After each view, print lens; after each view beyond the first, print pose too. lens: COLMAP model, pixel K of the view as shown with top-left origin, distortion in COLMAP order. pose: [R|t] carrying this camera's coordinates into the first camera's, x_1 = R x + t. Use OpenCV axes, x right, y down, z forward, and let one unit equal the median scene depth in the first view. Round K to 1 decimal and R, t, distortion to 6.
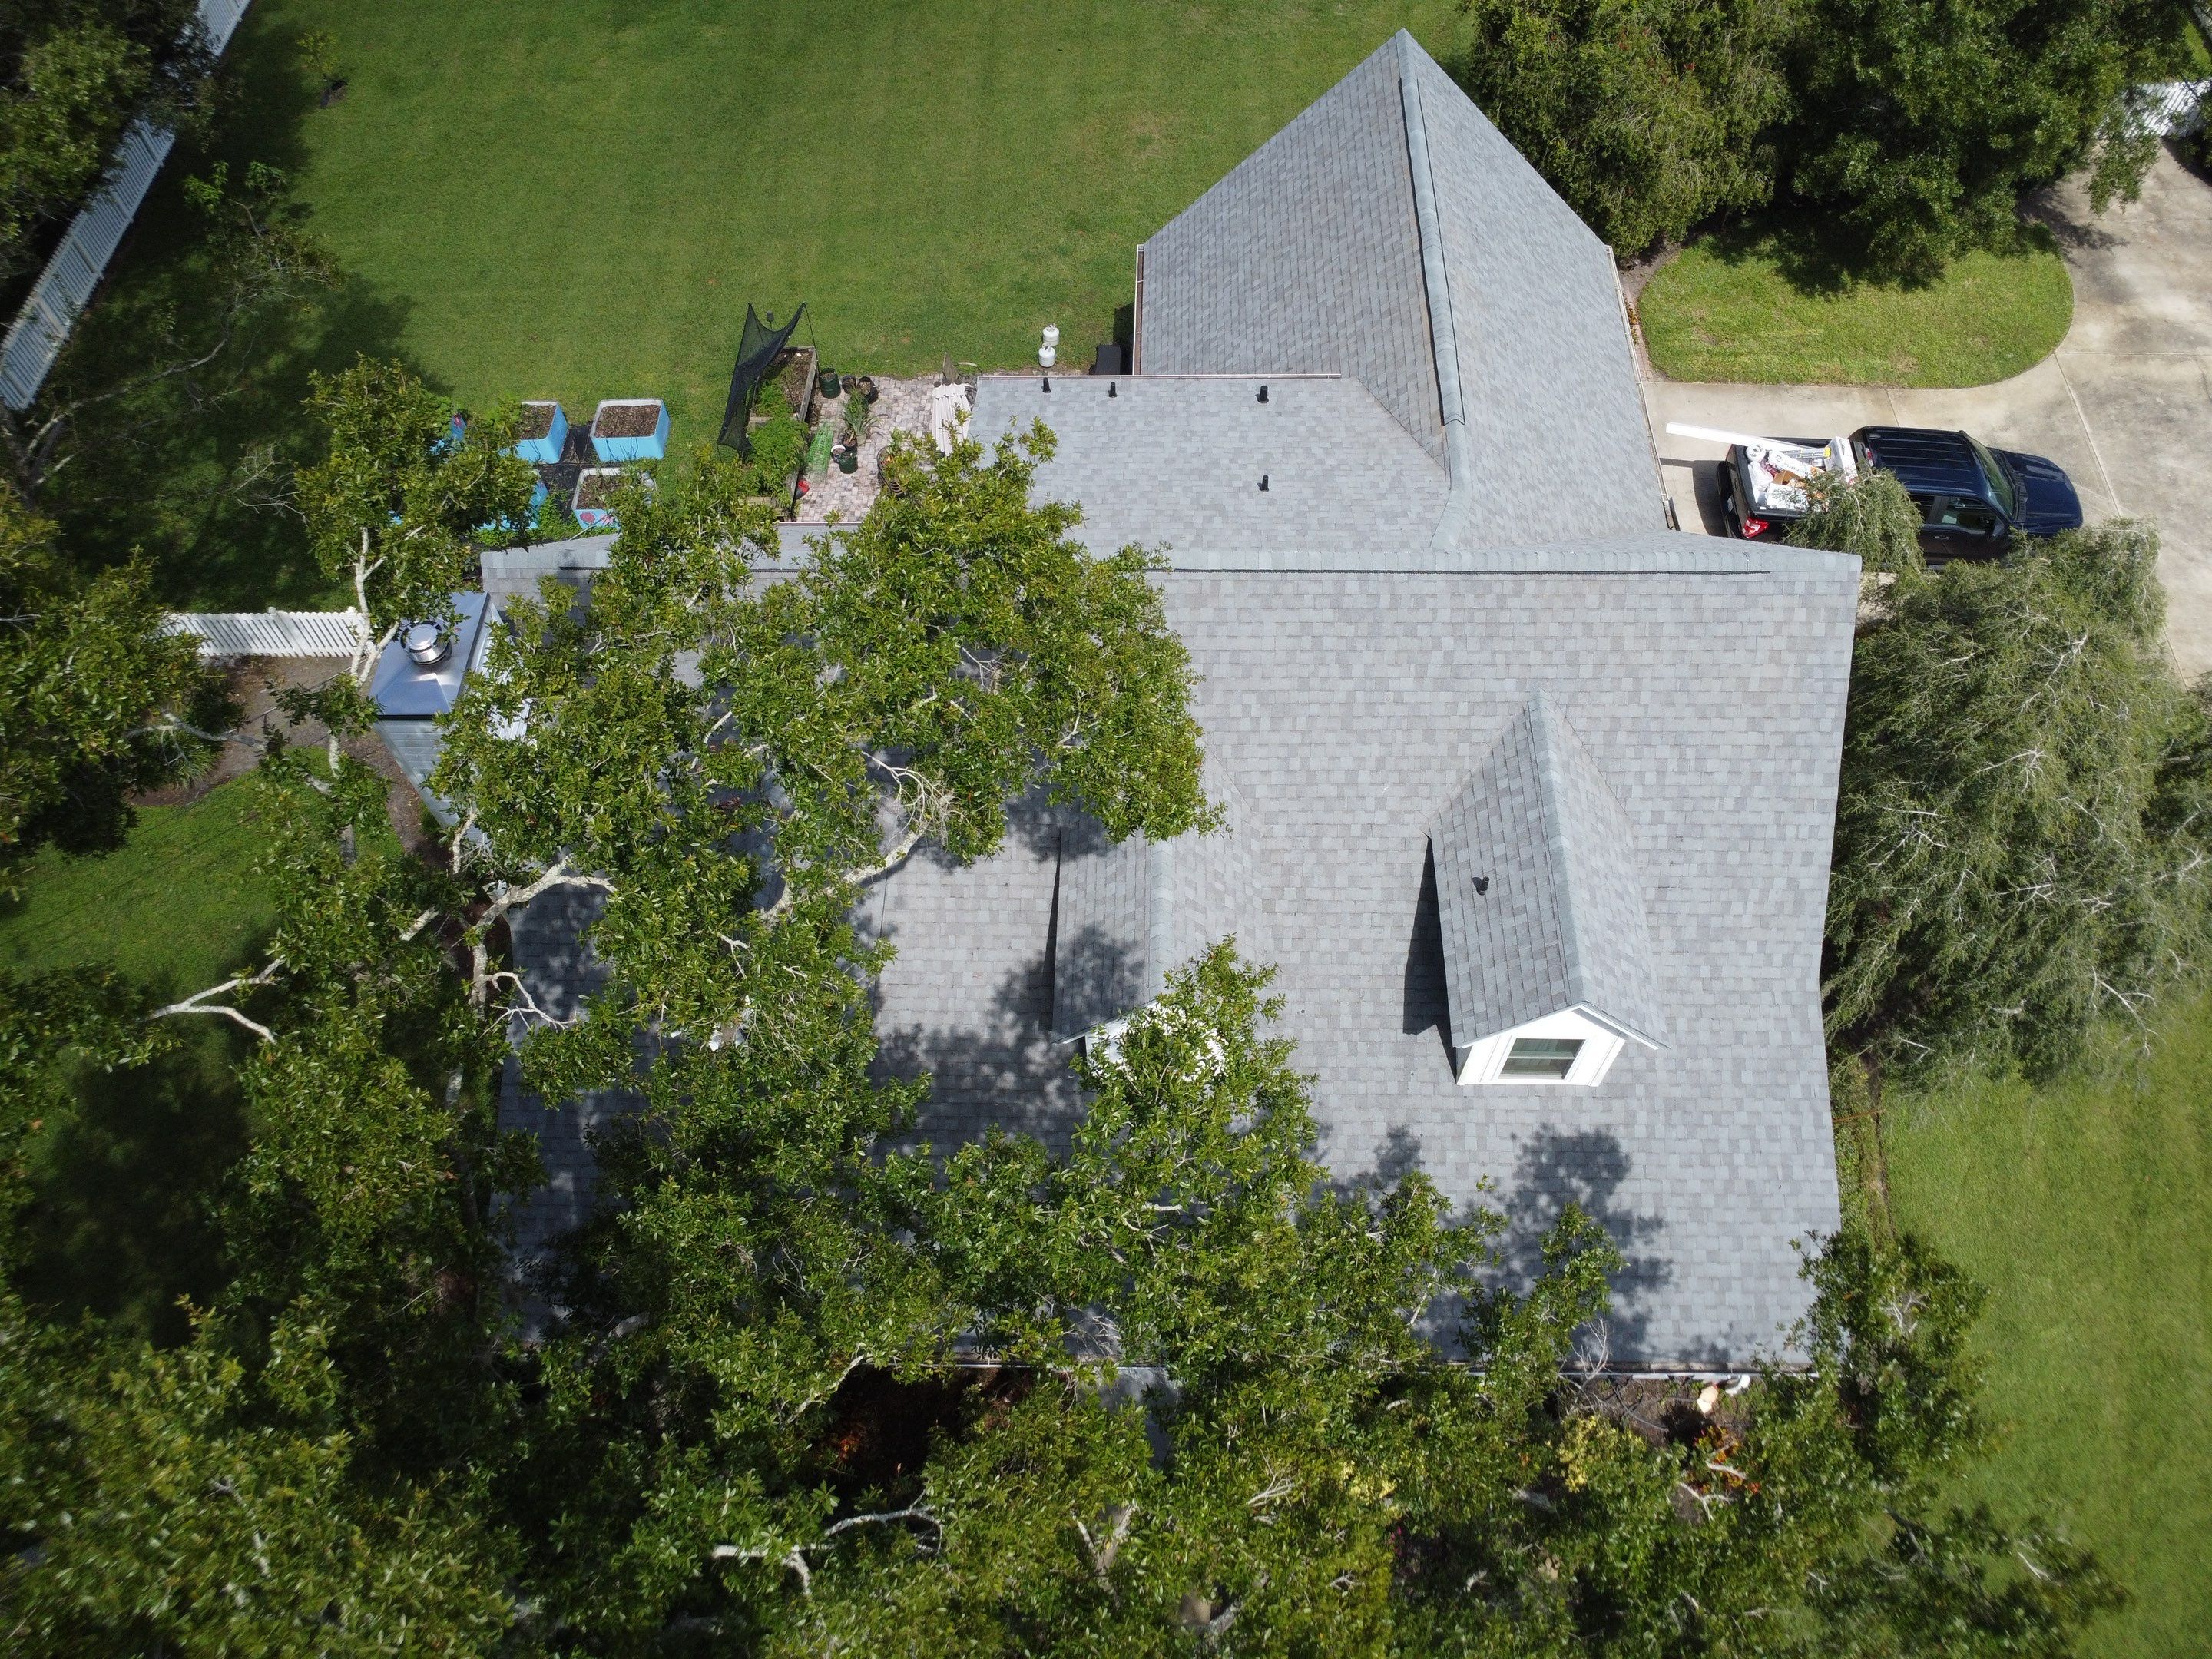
lens RADIAL K [[1597.3, 0, 1110.1], [0, 1597.3, 819.5], [0, 0, 1]] dist [-0.026161, -0.005275]
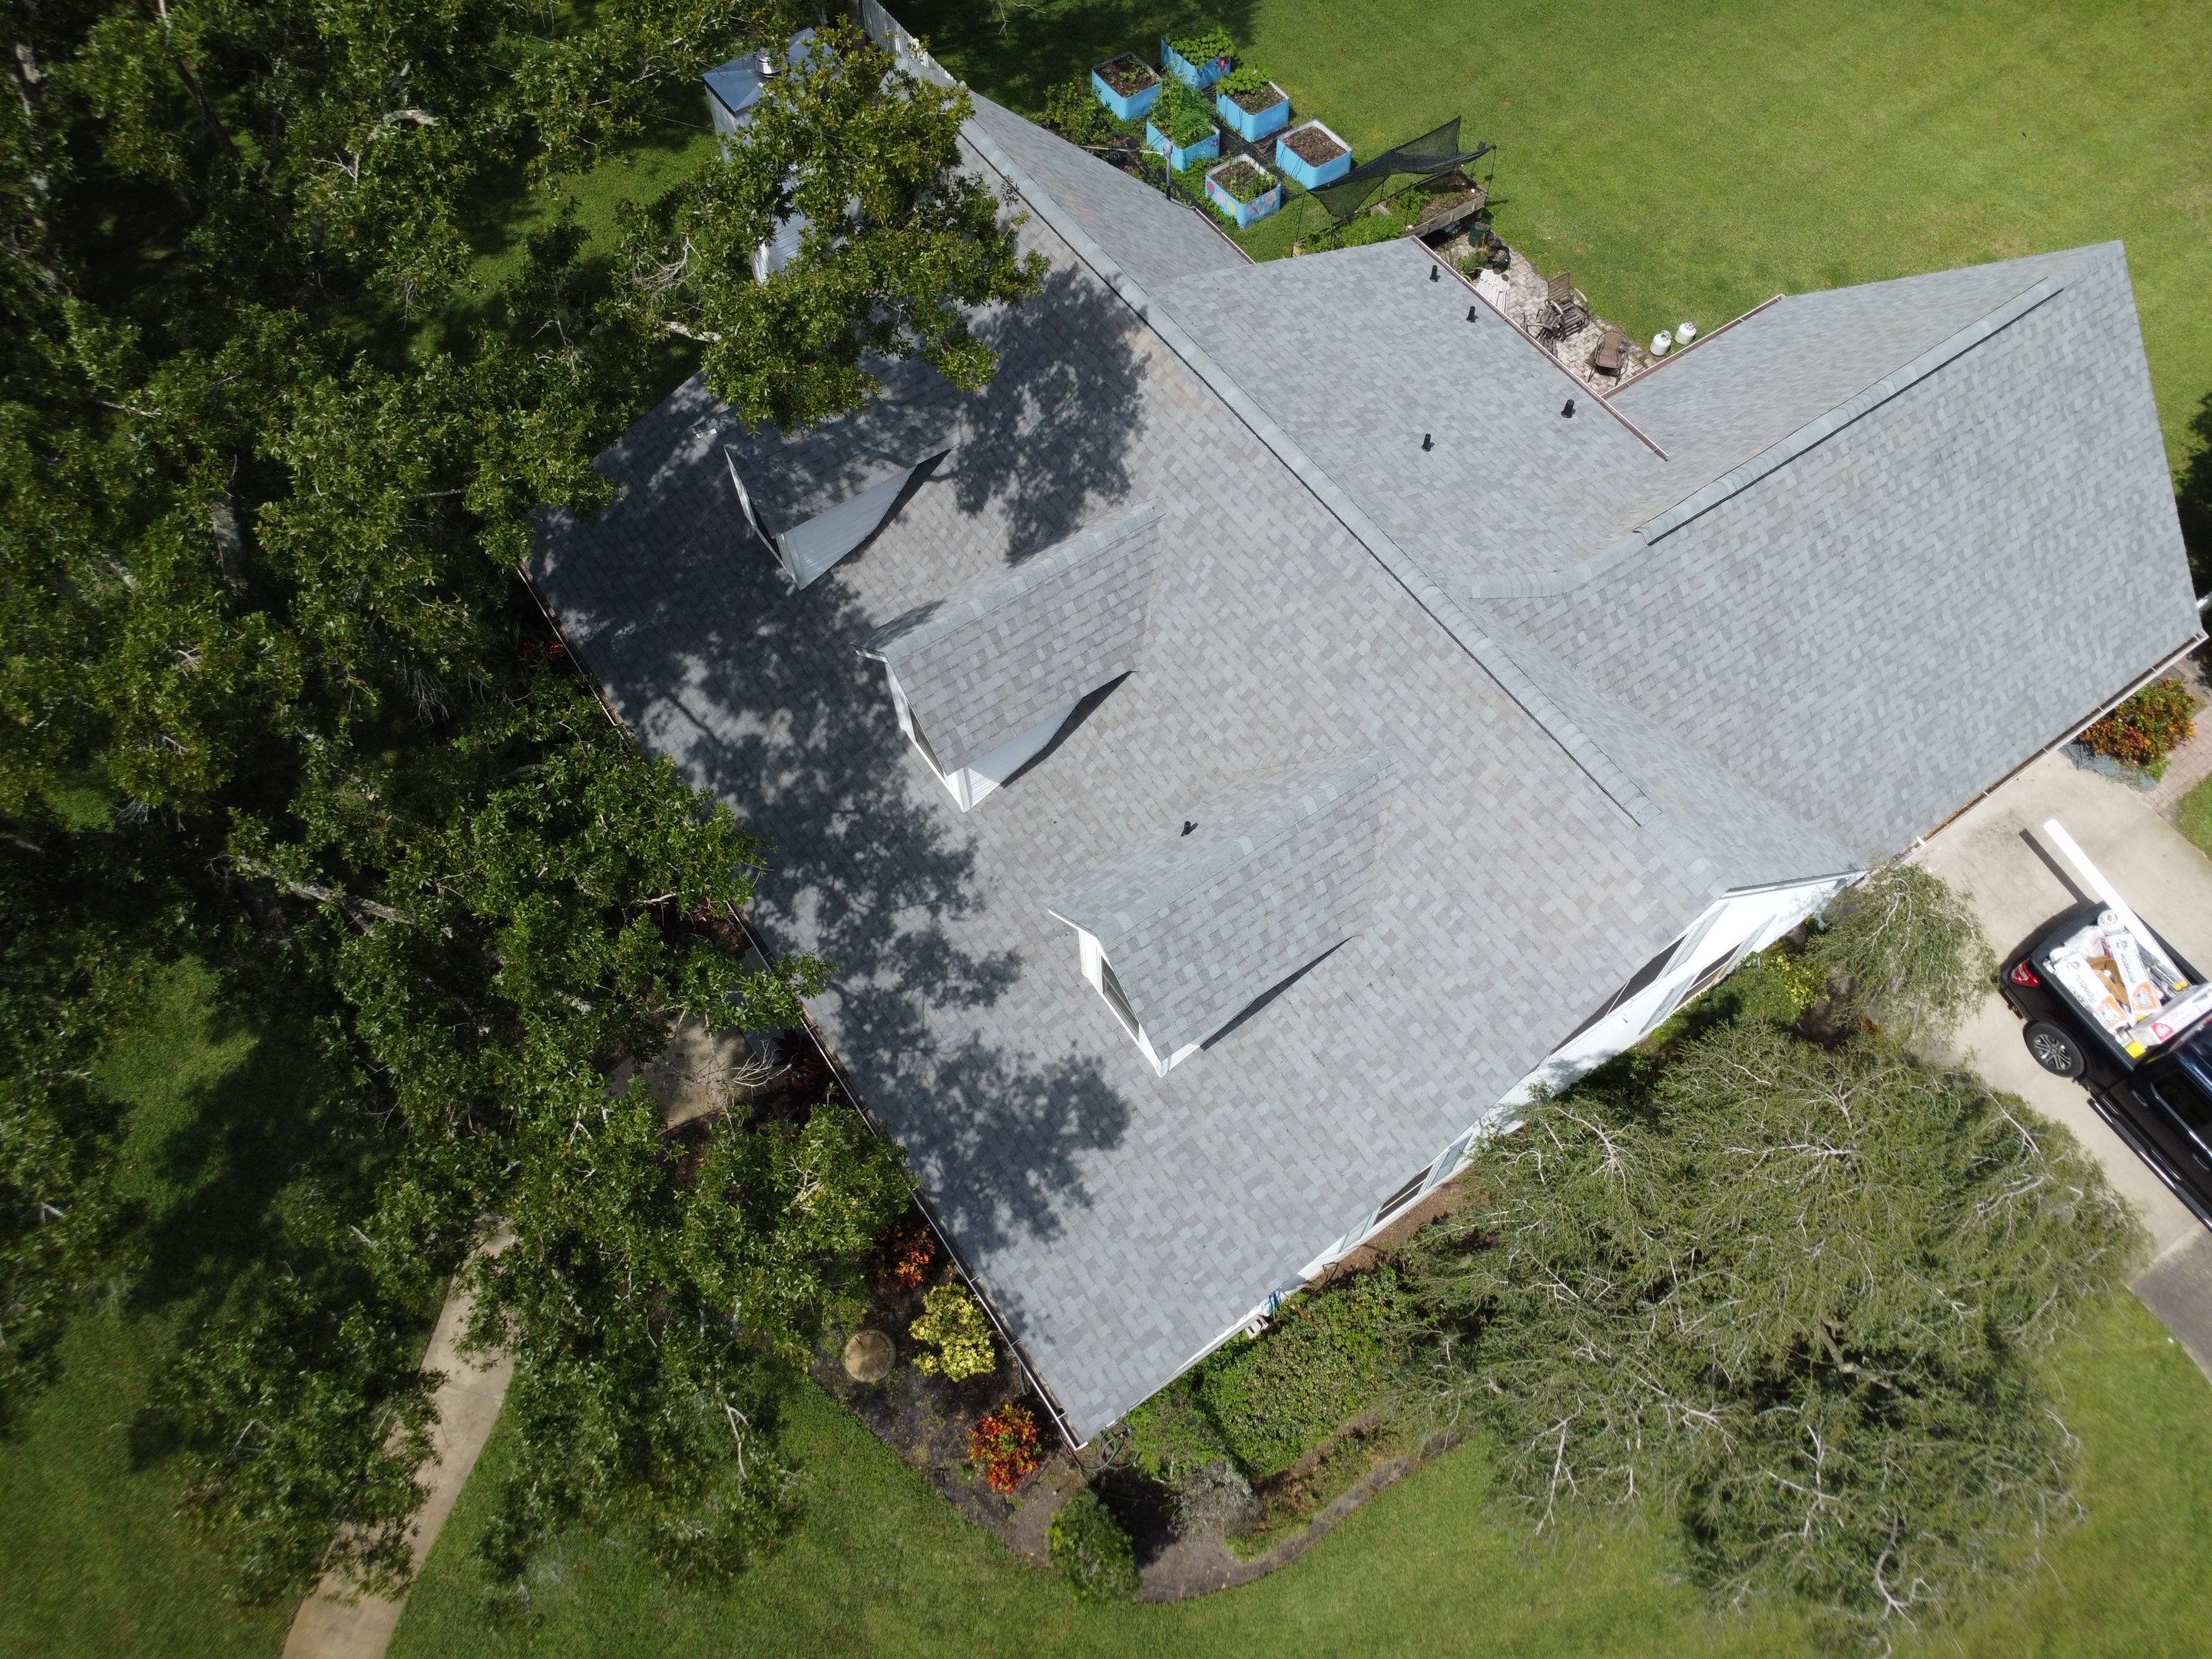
lens RADIAL K [[1597.3, 0, 1109.0], [0, 1597.3, 829.0], [0, 0, 1]] dist [-0.026161, -0.005275]
pose [[0.583864, 0.715247, -0.384090, 0.554328], [-0.683113, 0.688472, 0.243646, -0.159617], [0.438703, 0.120121, 0.890568, 0.075037]]
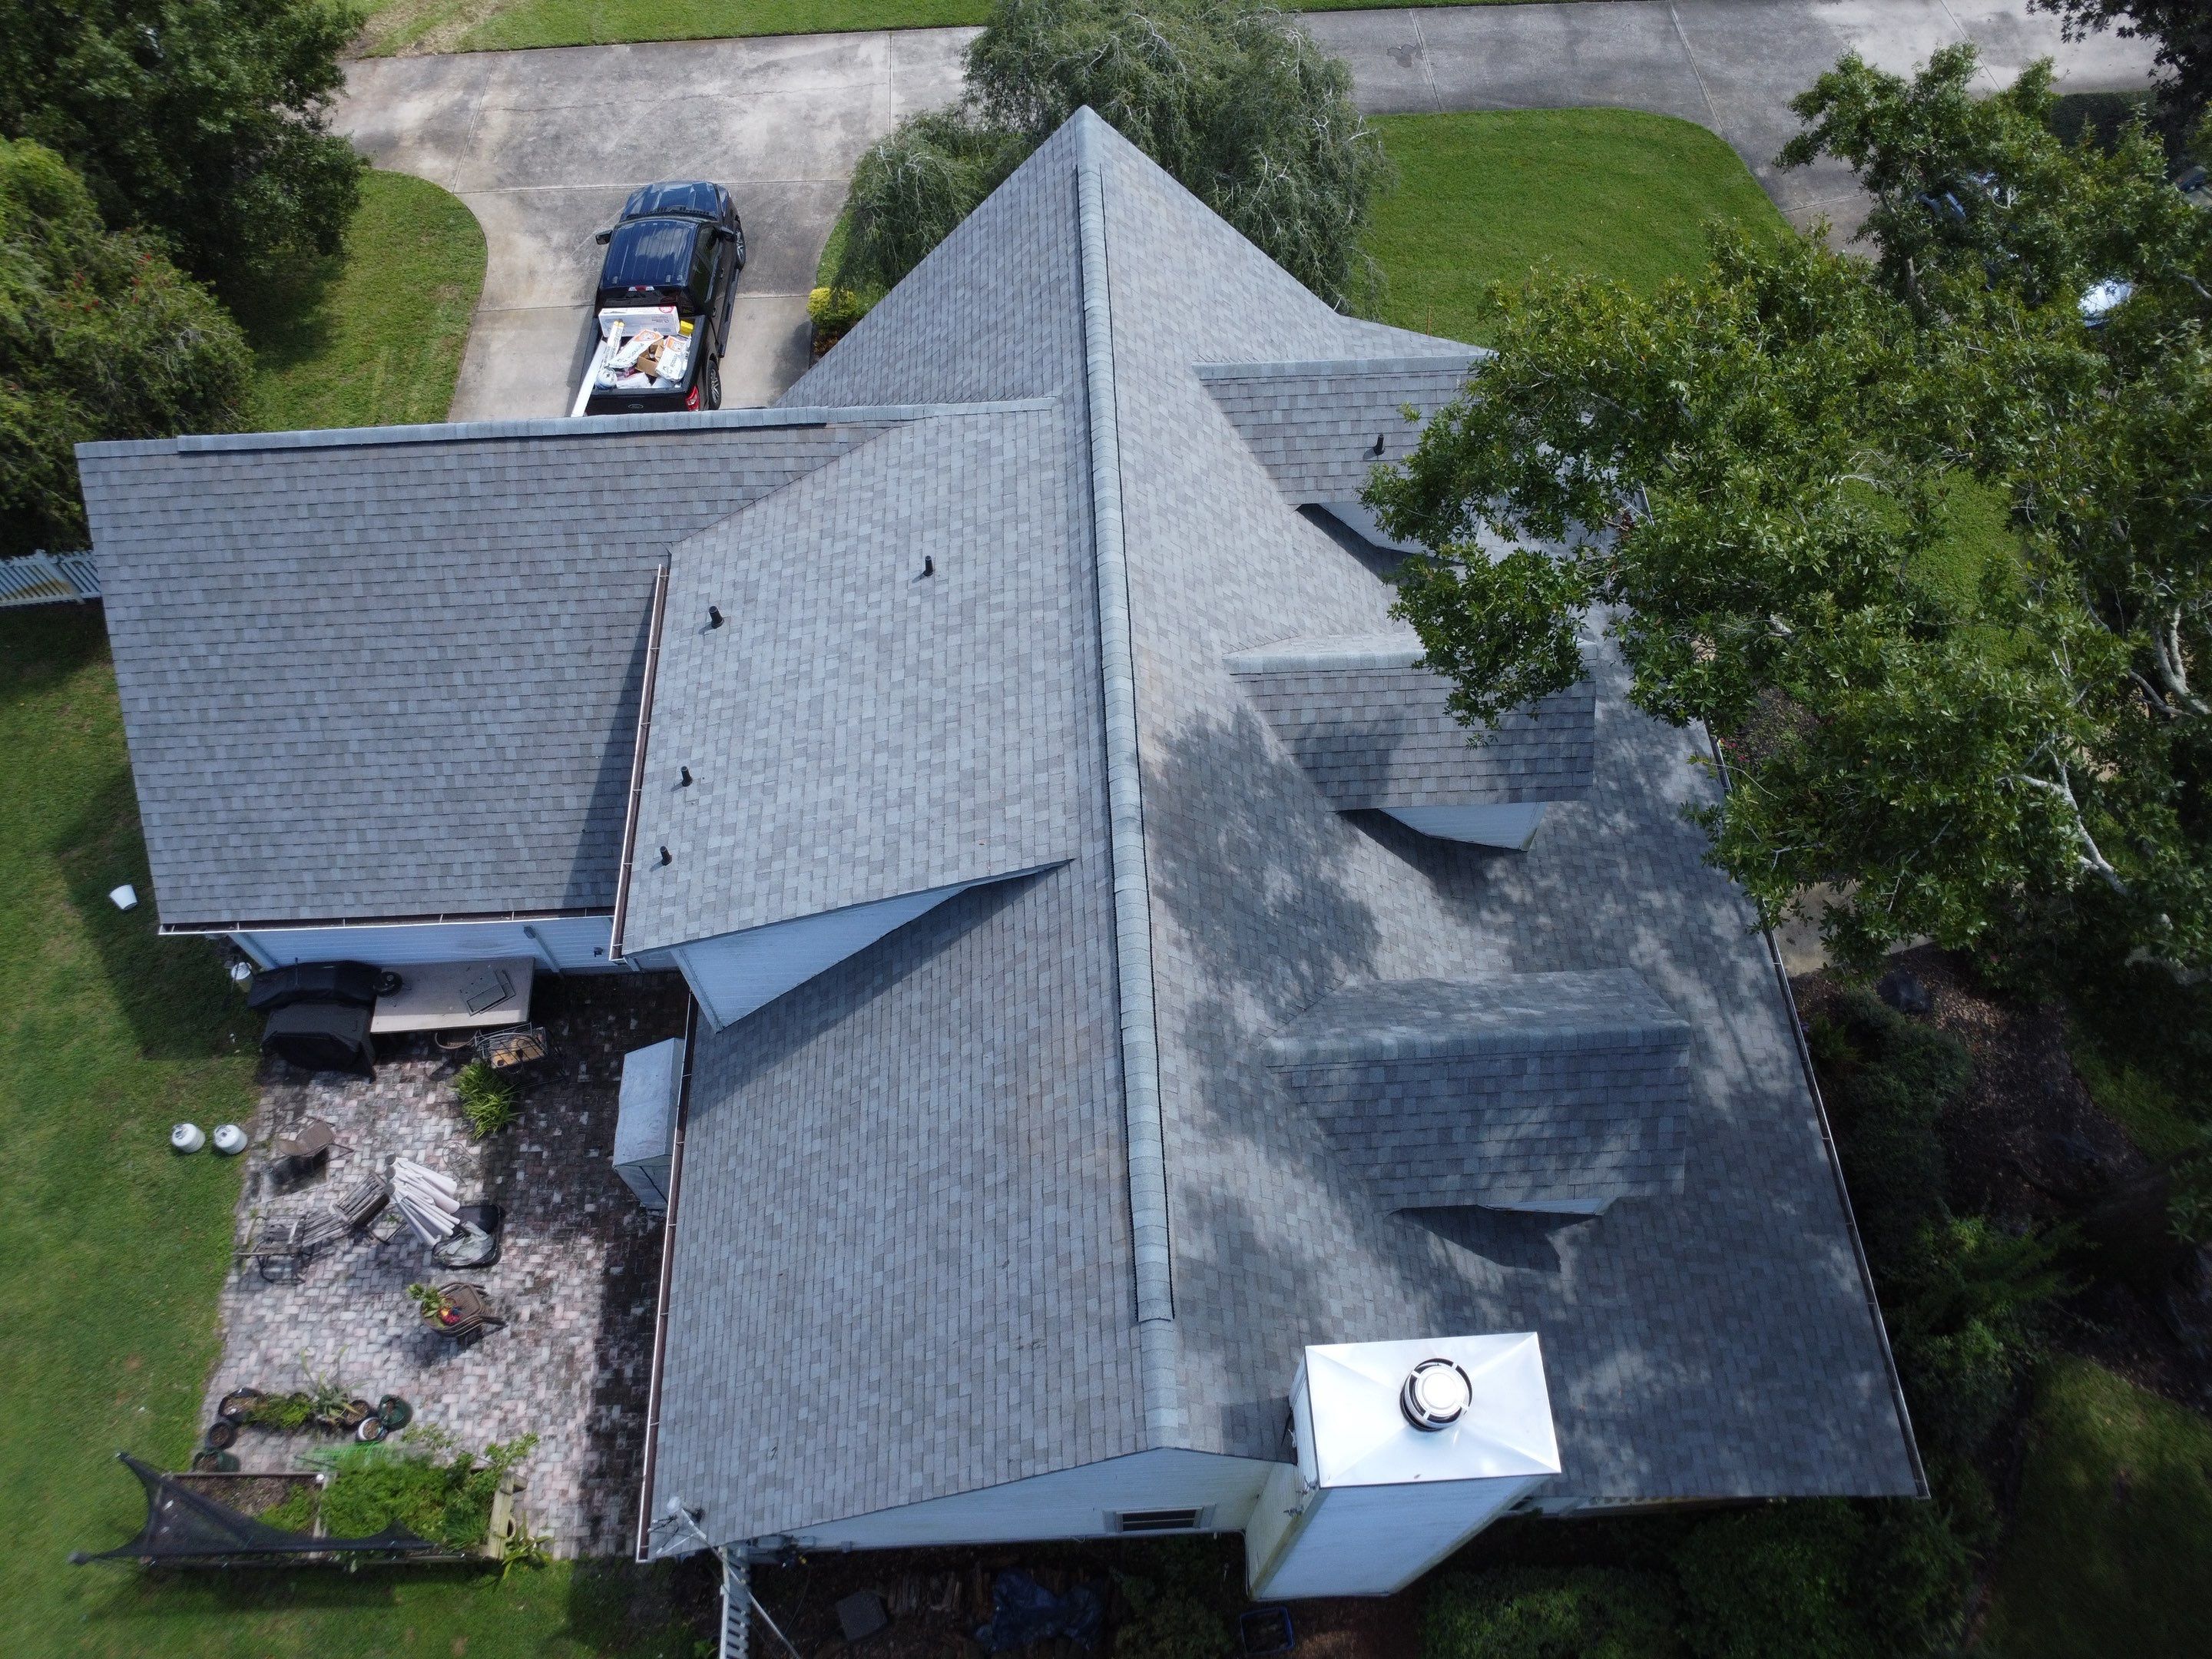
lens RADIAL K [[1597.3, 0, 1103.9], [0, 1597.3, 830.6], [0, 0, 1]] dist [-0.026161, -0.005275]
pose [[-0.063137, -0.844091, 0.532469, -0.509877], [0.851763, 0.232476, 0.469527, -0.524447], [-0.520110, 0.483182, 0.704288, 0.435657]]
